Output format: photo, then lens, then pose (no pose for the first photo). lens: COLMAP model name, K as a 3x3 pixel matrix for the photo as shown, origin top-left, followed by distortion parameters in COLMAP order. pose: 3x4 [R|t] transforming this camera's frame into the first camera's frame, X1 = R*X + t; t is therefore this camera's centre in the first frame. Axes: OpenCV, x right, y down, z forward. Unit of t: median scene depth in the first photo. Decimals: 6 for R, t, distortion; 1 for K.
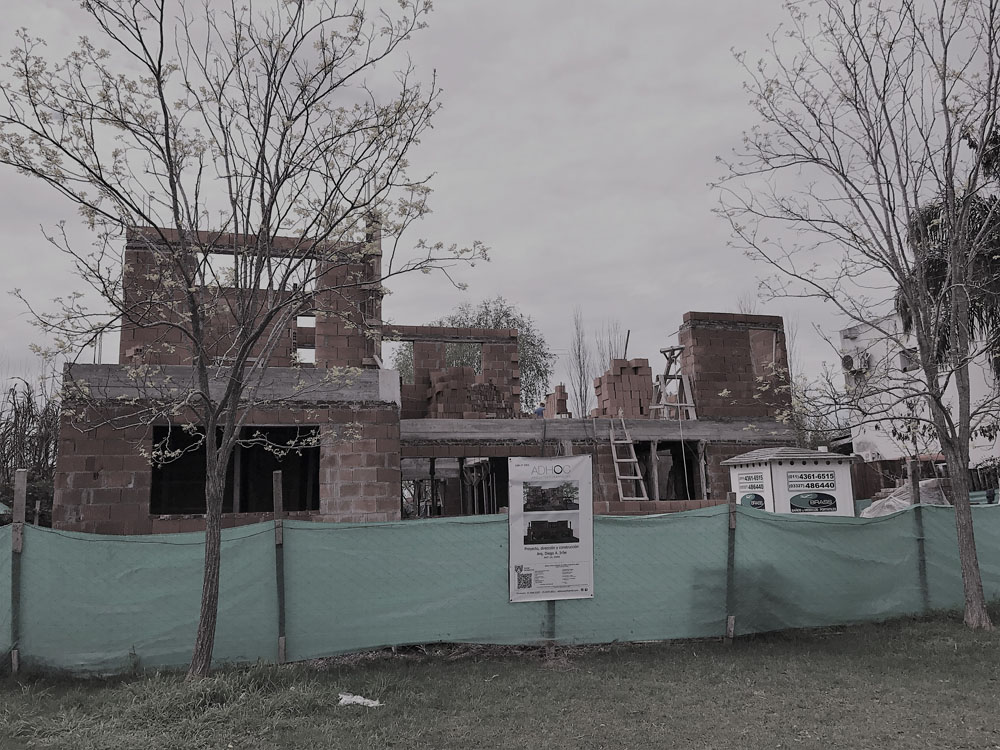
lens RADIAL K [[782.1, 0, 500.0], [0, 782.1, 375.0], [0, 0, 1]] dist [-0.003468, -0.001577]
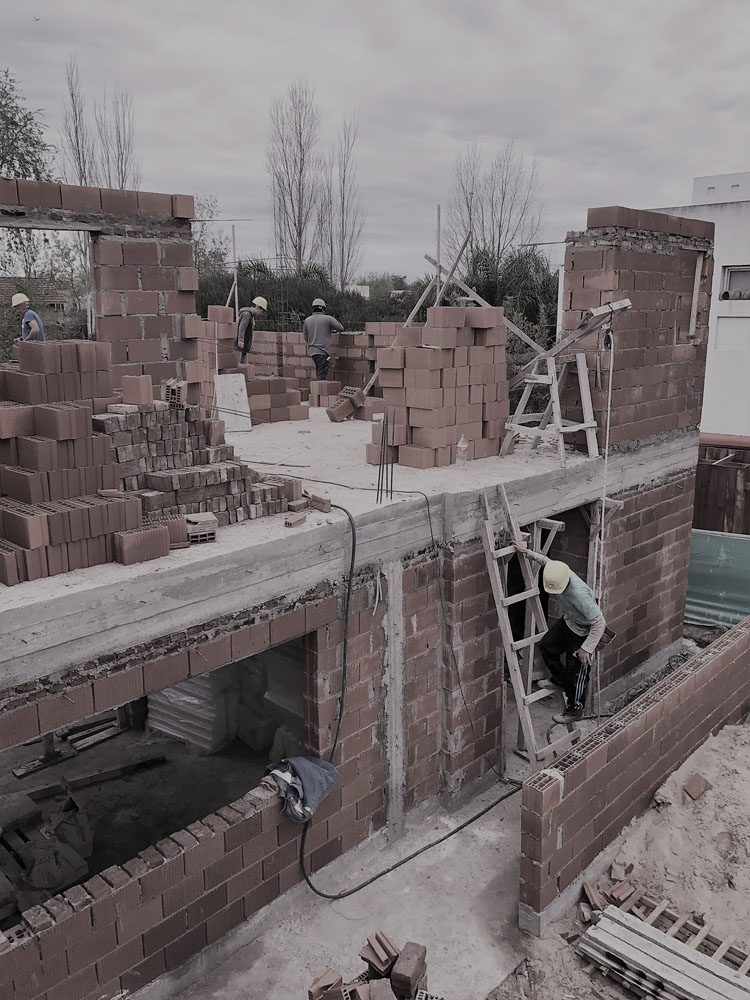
lens RADIAL K [[782.1, 0, 375.0], [0, 782.1, 500.0], [0, 0, 1]] dist [-0.003468, -0.001577]
pose [[0.865922, -0.091690, 0.491702, -0.097182], [-0.118194, 0.917703, 0.379276, -0.079656], [-0.486013, -0.386540, 0.783823, 0.664458]]
